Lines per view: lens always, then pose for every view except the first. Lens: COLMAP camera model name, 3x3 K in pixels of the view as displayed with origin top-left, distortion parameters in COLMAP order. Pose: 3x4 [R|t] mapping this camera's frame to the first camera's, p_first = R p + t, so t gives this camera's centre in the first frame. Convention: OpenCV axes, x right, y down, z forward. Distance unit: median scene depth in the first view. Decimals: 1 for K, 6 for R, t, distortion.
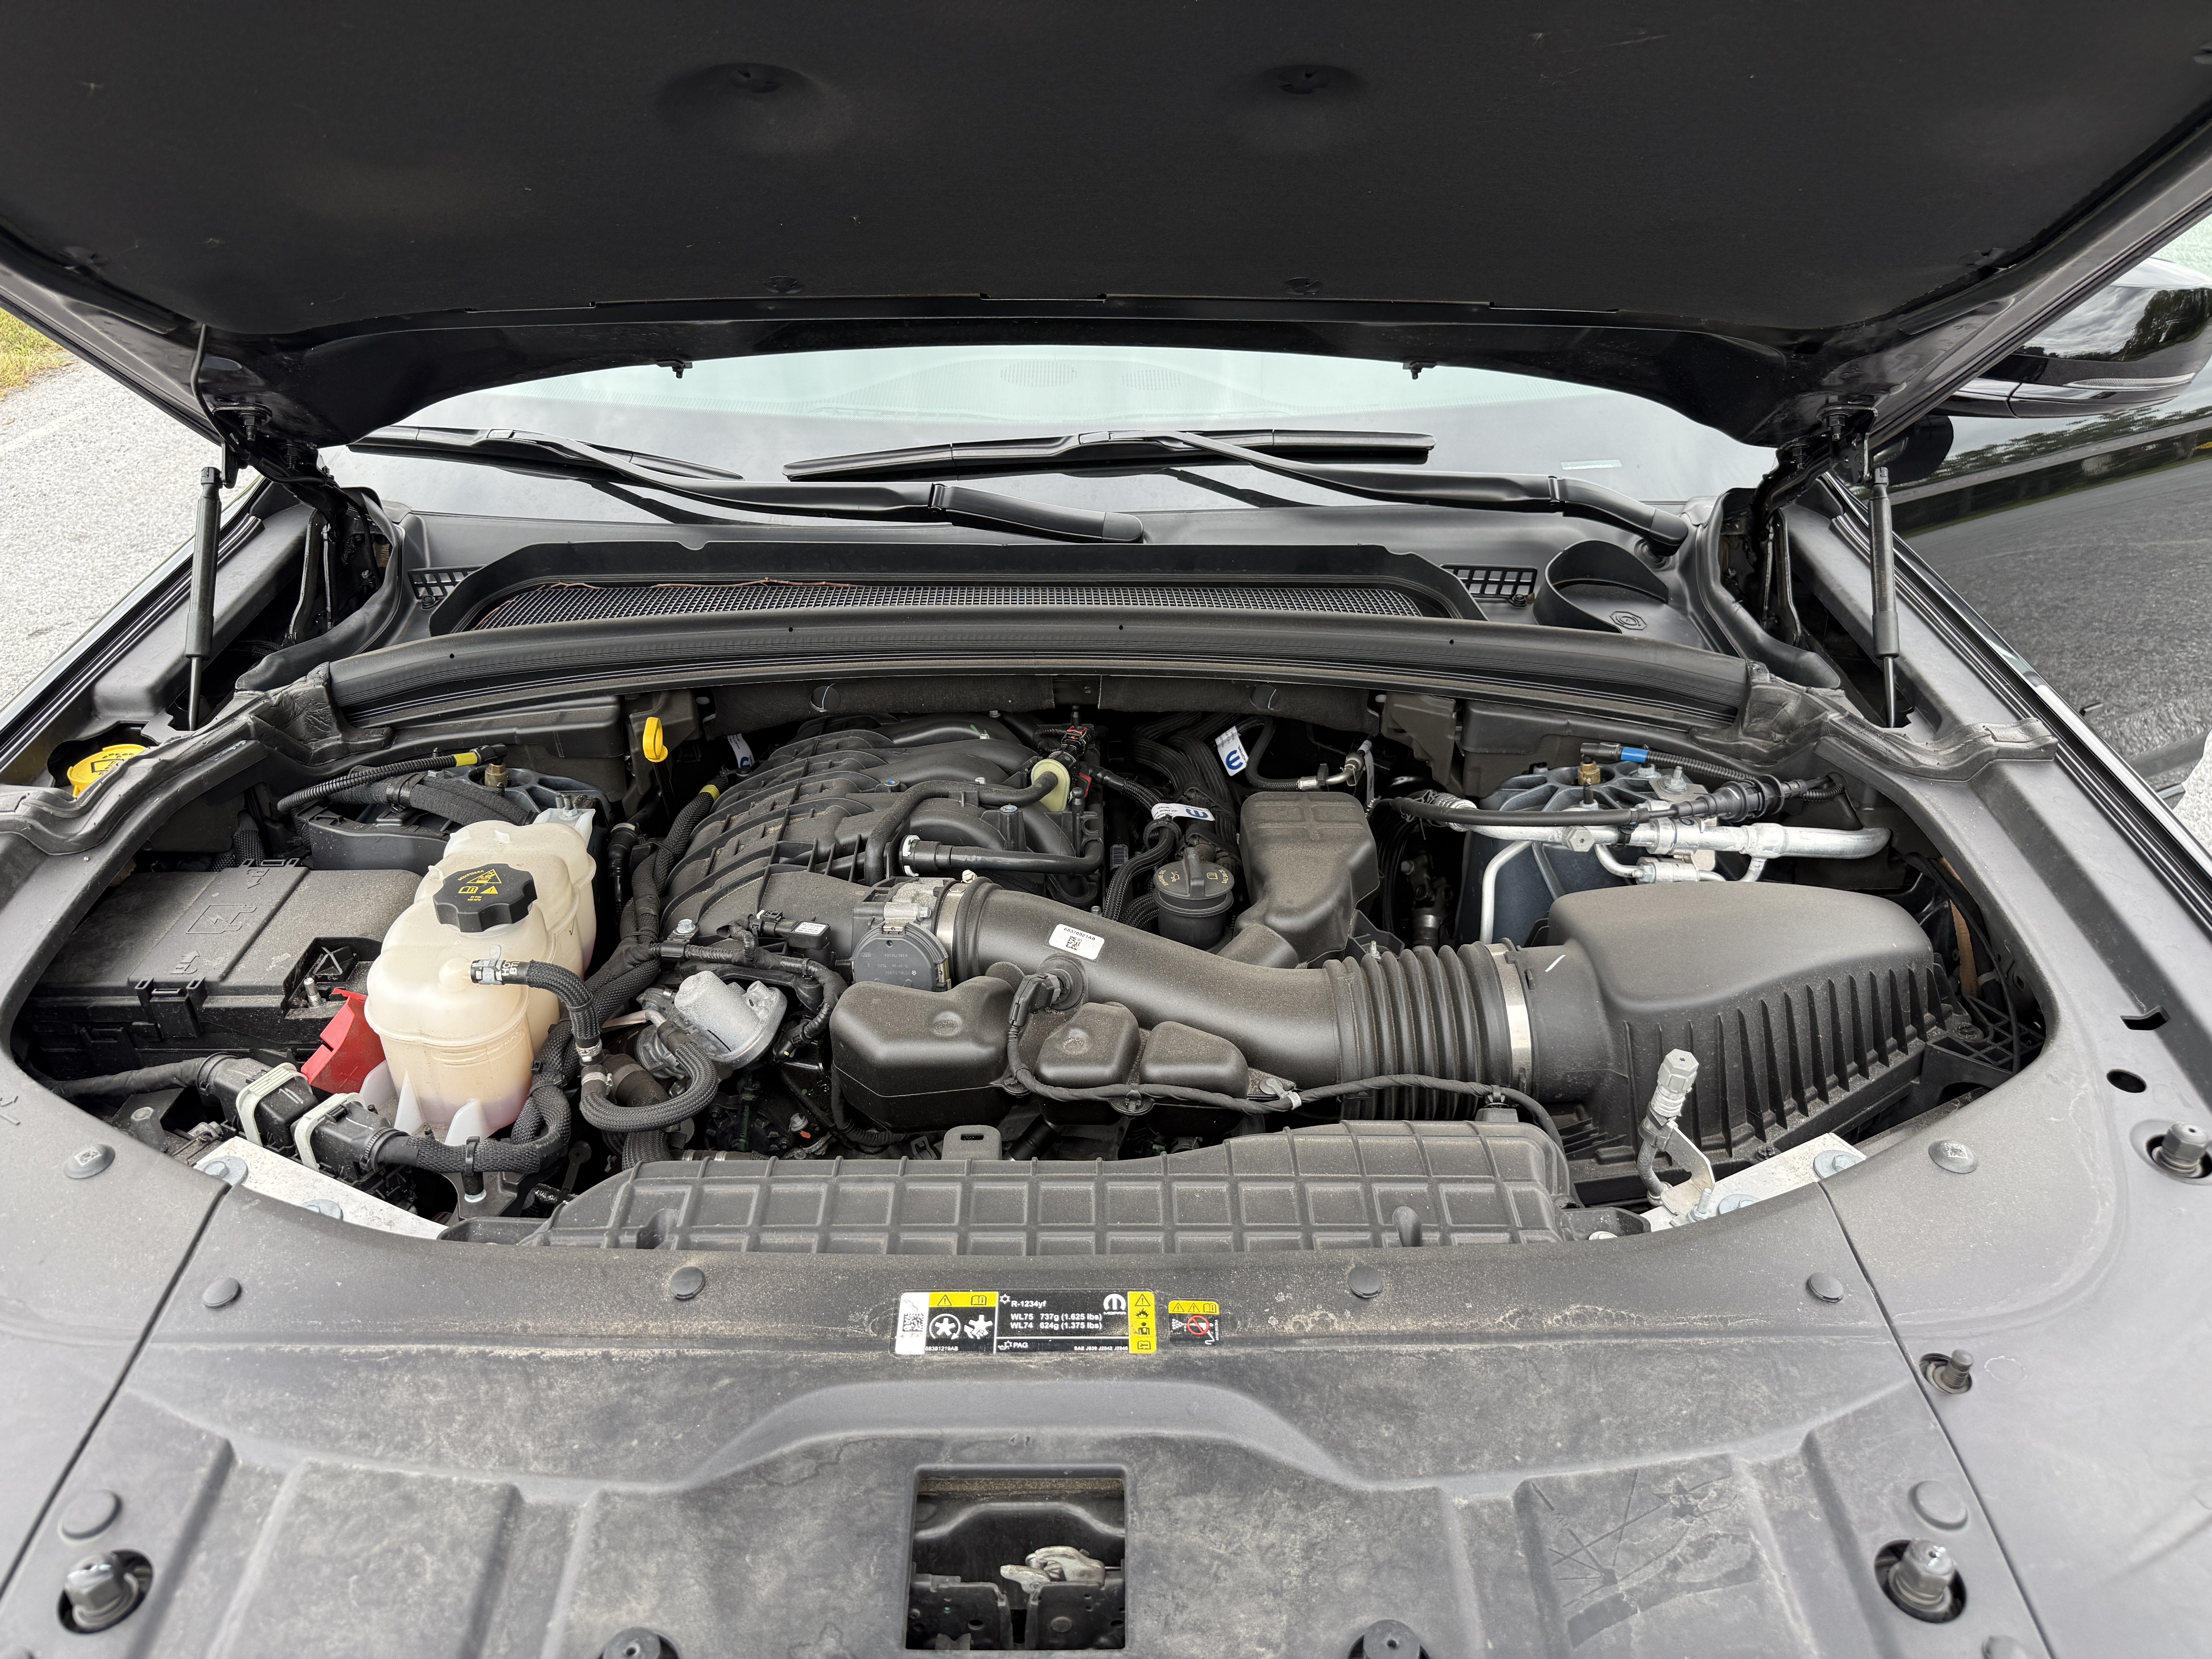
lens RADIAL K [[1583.1, 0, 1100.8], [0, 1583.1, 843.9], [0, 0, 1]] dist [0.010118, -0.019509]
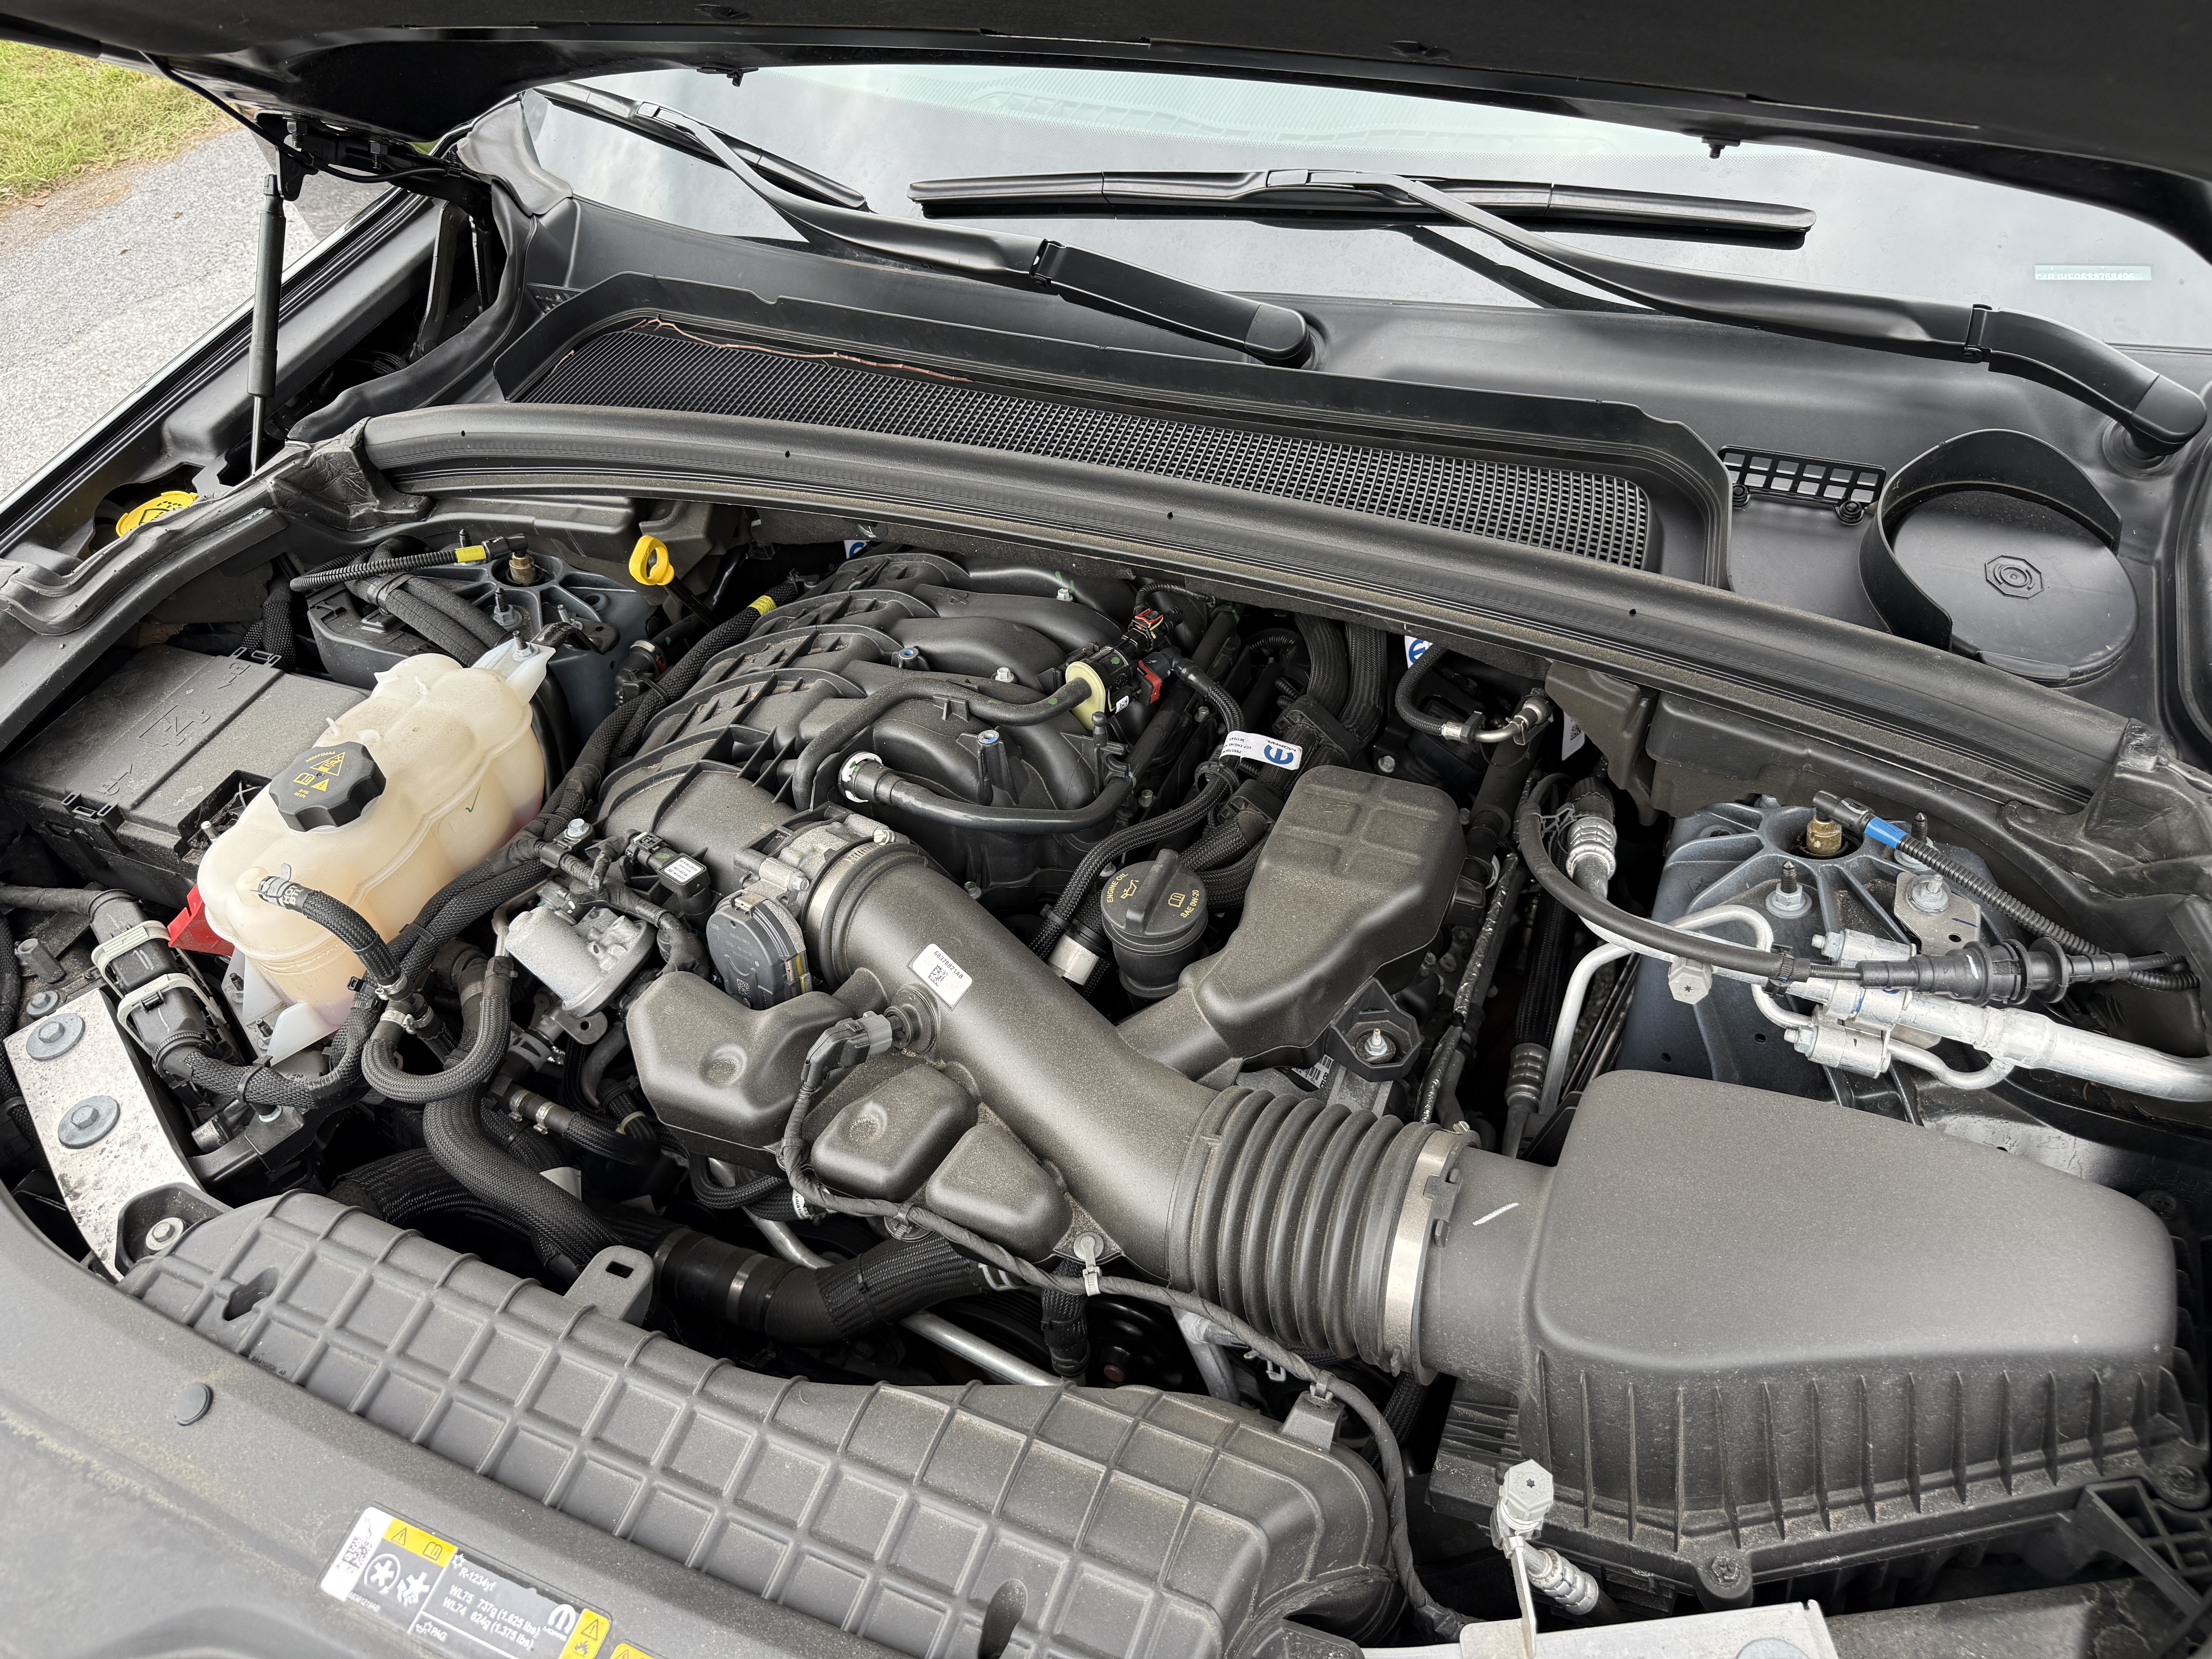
lens RADIAL K [[1583.1, 0, 1127.6], [0, 1583.1, 846.5], [0, 0, 1]] dist [0.010118, -0.019509]
pose [[0.914734, 0.223236, -0.336790, 0.297411], [-0.116067, 0.943565, 0.310183, -0.234841], [0.387027, -0.244645, 0.889021, 0.328369]]
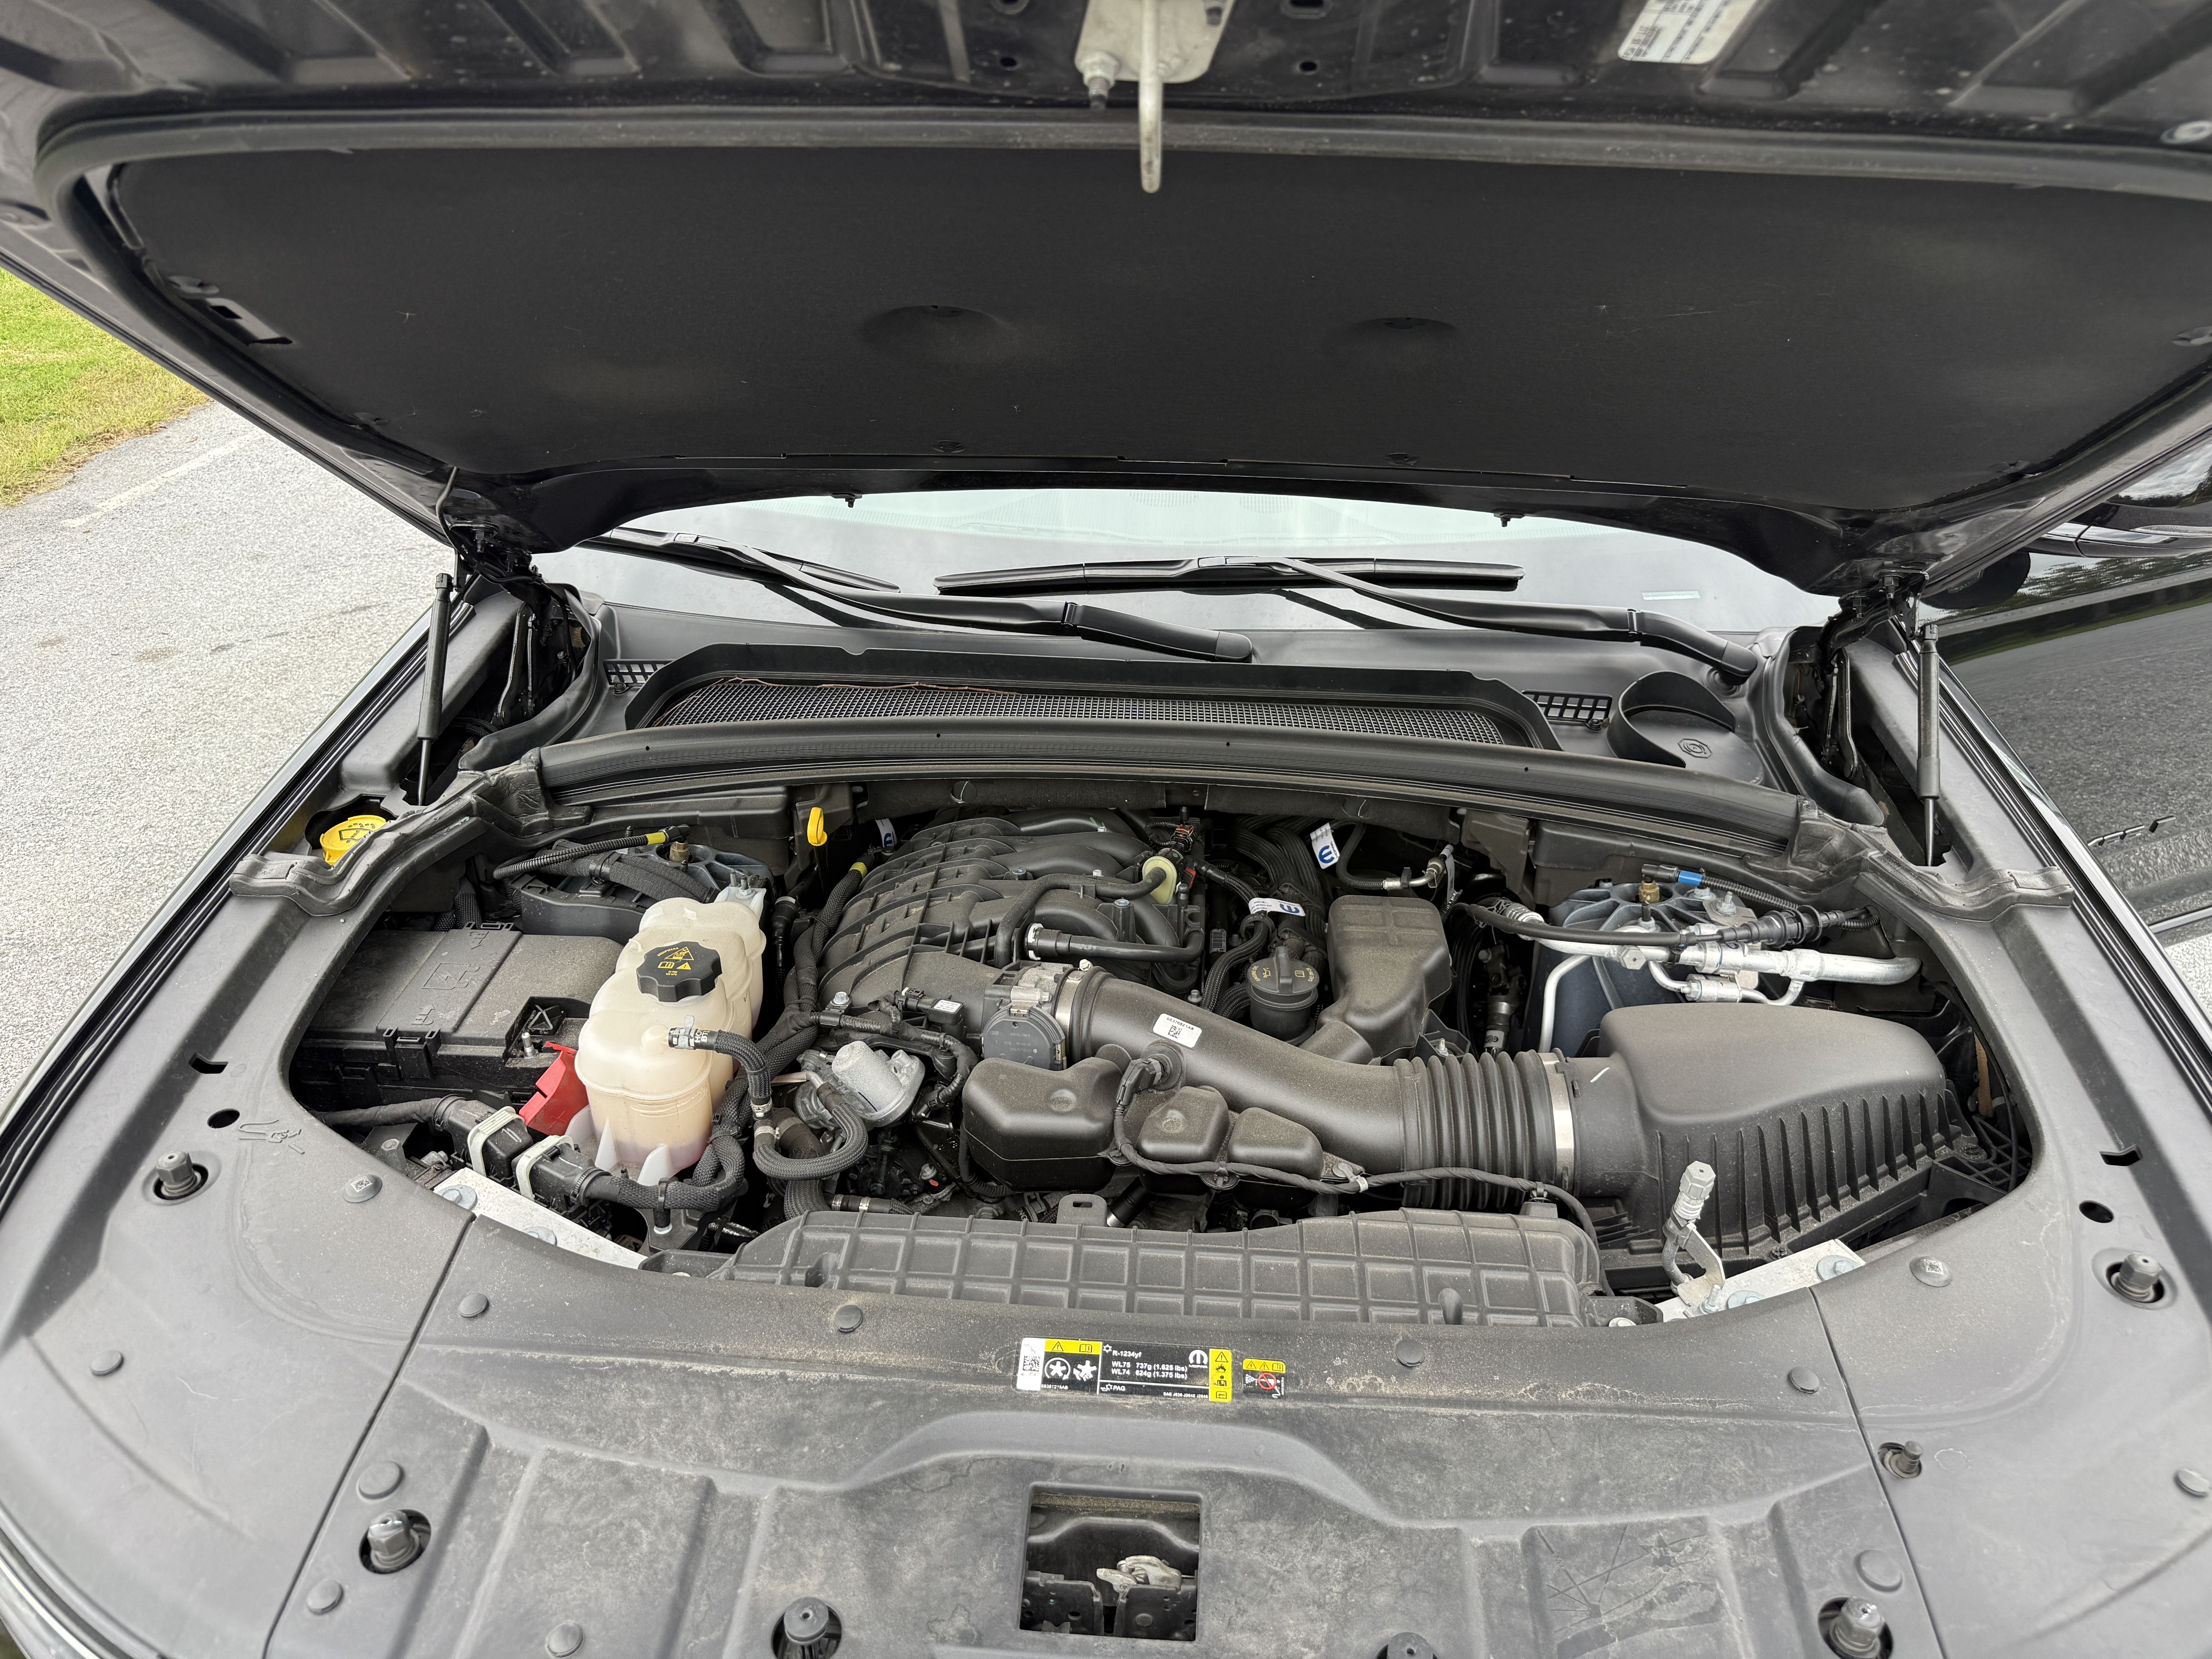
lens RADIAL K [[1583.1, 0, 1115.4], [0, 1583.1, 852.3], [0, 0, 1]] dist [0.010118, -0.019509]
pose [[0.997557, 0.042753, -0.055256, -0.002824], [-0.043088, 0.999059, -0.004891, -0.055952], [0.054995, 0.007260, 0.998460, -0.137014]]
